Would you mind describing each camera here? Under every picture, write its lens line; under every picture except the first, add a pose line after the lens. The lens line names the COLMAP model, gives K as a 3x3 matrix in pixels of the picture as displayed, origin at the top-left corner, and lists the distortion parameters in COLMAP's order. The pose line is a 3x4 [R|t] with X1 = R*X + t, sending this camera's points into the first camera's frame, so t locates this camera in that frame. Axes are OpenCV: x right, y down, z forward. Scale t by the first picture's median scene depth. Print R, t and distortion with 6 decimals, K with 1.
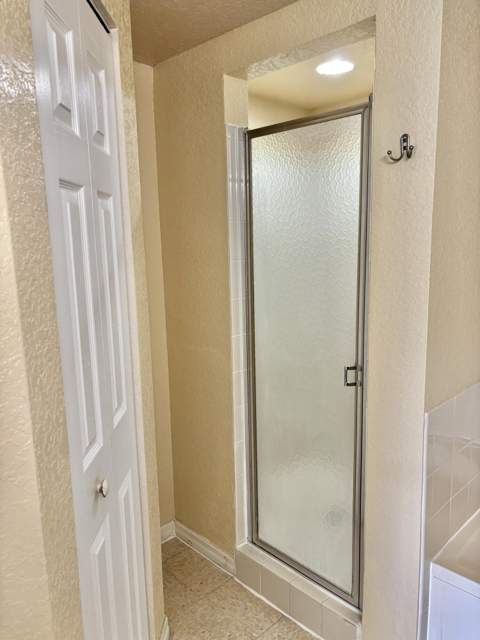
lens RADIAL K [[481.8, 0, 239.9], [0, 481.8, 319.3], [0, 0, 1]] dist [0.001986, -0.033574]
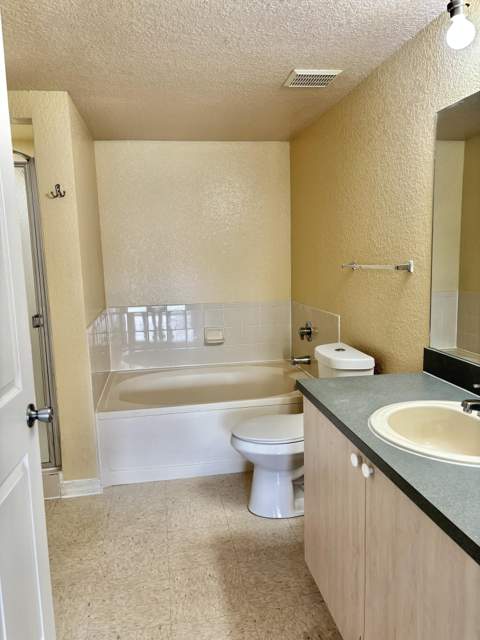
lens RADIAL K [[481.8, 0, 239.3], [0, 481.8, 320.2], [0, 0, 1]] dist [0.001986, -0.033574]
pose [[0.569742, -0.110810, 0.814319, -0.835624], [0.153244, 0.987814, 0.027201, 0.202684], [-0.807410, 0.109292, 0.579780, -0.621764]]
